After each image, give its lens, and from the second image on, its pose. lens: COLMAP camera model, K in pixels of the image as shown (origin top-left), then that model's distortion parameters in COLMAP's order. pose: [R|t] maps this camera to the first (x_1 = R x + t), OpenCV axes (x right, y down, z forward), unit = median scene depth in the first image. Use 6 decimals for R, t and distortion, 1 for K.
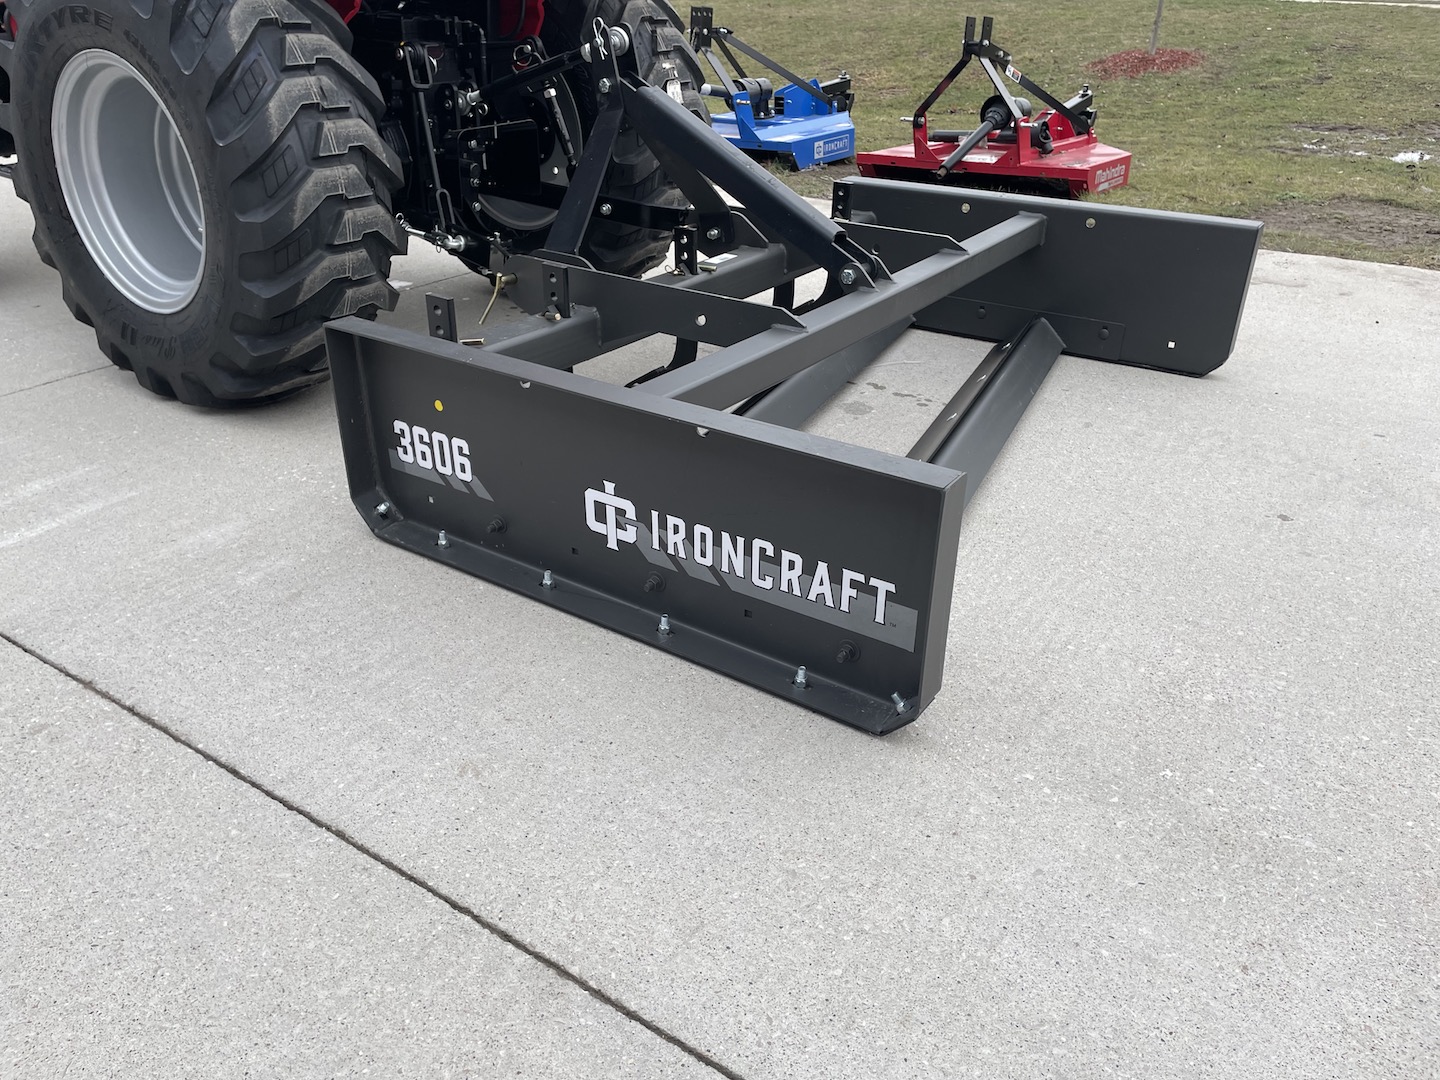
lens RADIAL K [[1088.3, 0, 747.8], [0, 1088.3, 535.8], [0, 0, 1]] dist [0.093262, -0.125900]
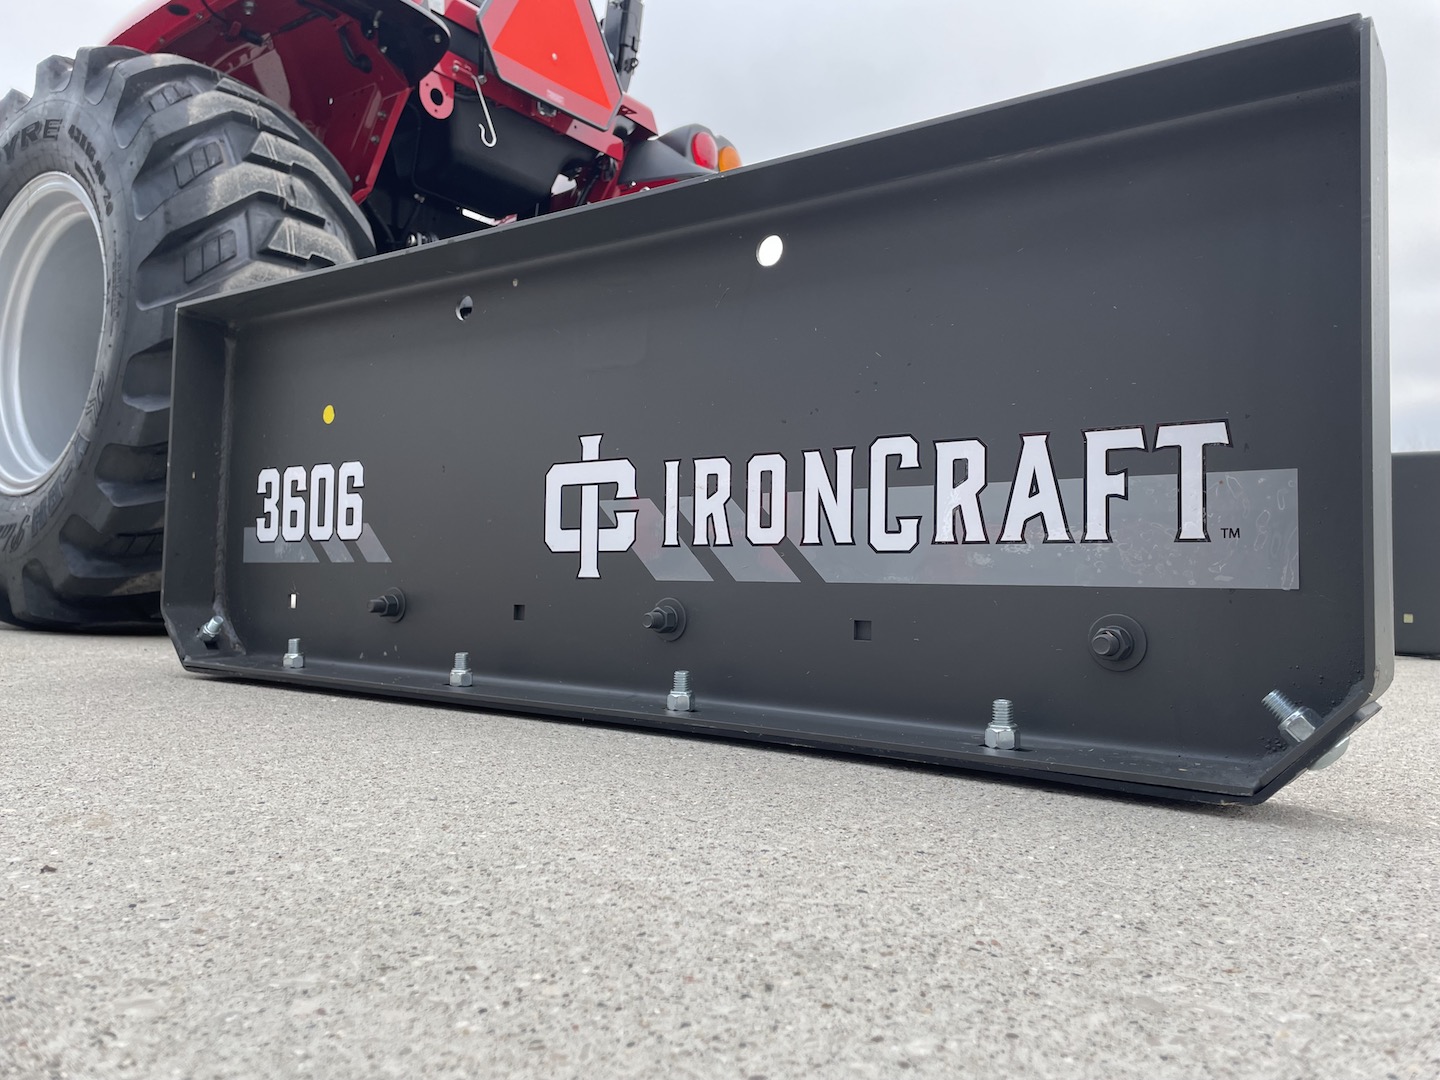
lens RADIAL K [[1088.3, 0, 747.8], [0, 1088.3, 535.8], [0, 0, 1]] dist [0.093262, -0.125900]
pose [[0.998843, -0.007402, -0.047513, -0.025204], [-0.018083, 0.857730, -0.513783, 0.265864], [0.044556, 0.514048, 0.856603, 0.569642]]
